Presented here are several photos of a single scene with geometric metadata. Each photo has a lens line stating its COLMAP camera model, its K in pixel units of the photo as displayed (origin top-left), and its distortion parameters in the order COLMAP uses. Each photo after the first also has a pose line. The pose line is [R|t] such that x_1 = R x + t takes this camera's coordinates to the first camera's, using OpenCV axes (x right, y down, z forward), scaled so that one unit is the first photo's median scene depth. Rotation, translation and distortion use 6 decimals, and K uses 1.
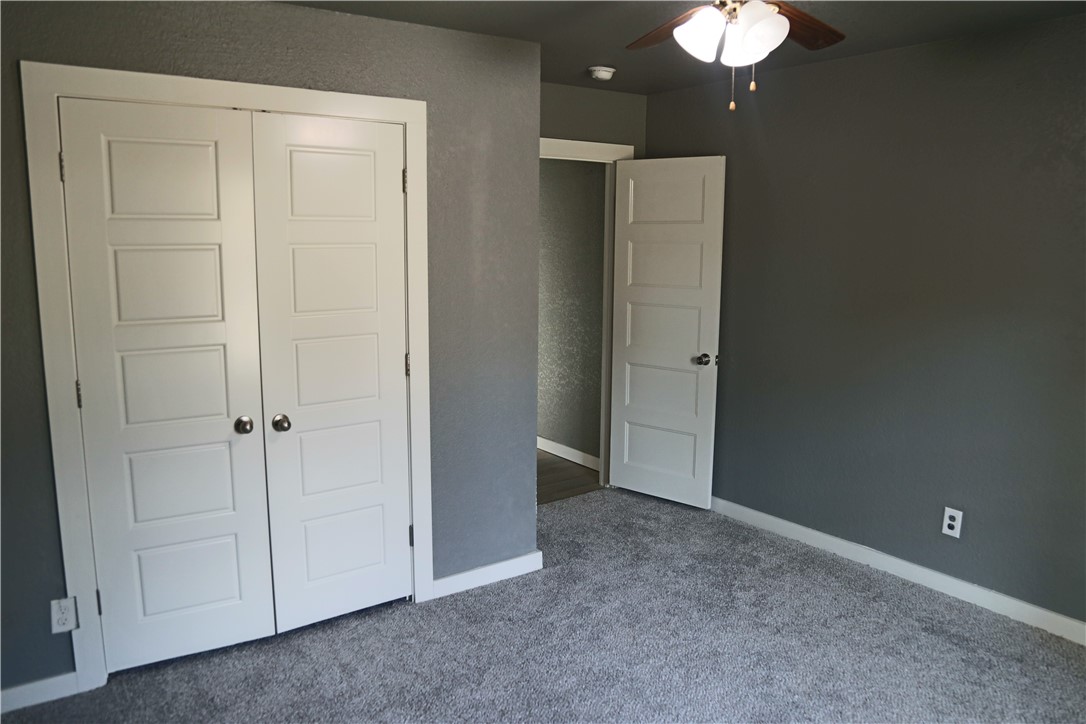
lens RADIAL K [[773.8, 0, 543.0], [0, 773.8, 362.0], [0, 0, 1]] dist [-0.060153, 0.002639]
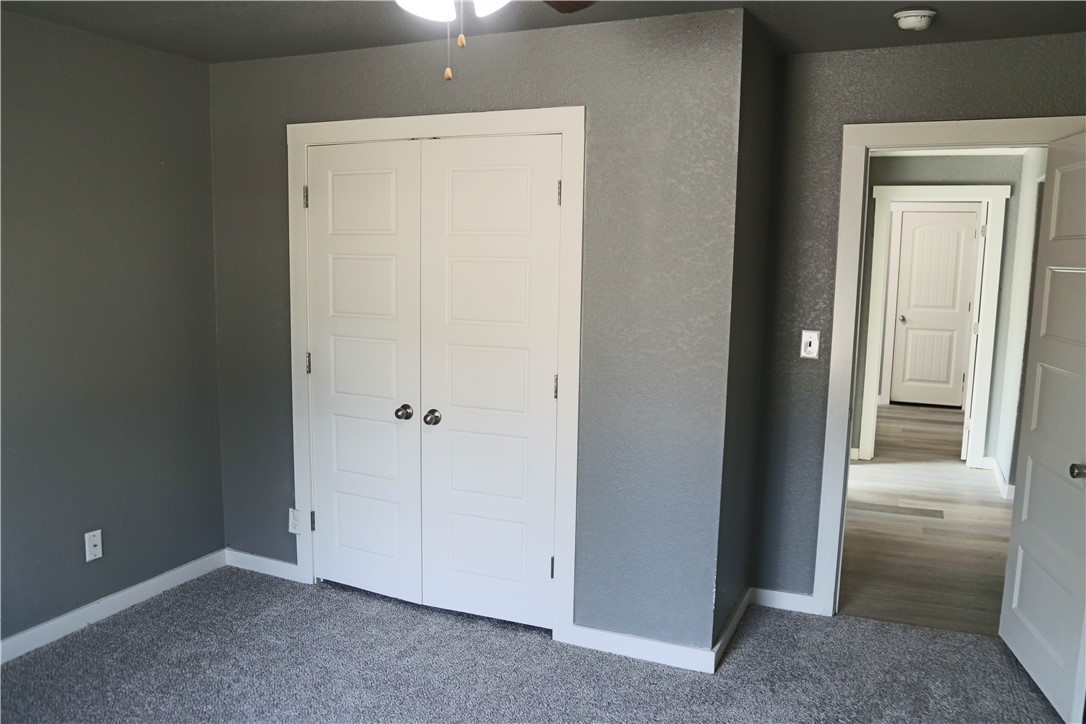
lens RADIAL K [[773.8, 0, 543.0], [0, 773.8, 362.0], [0, 0, 1]] dist [-0.060153, 0.002639]
pose [[0.541426, 0.118059, -0.832418, 0.626927], [-0.147867, 0.988030, 0.043952, -0.067541], [0.827643, 0.099290, 0.552403, 0.480185]]
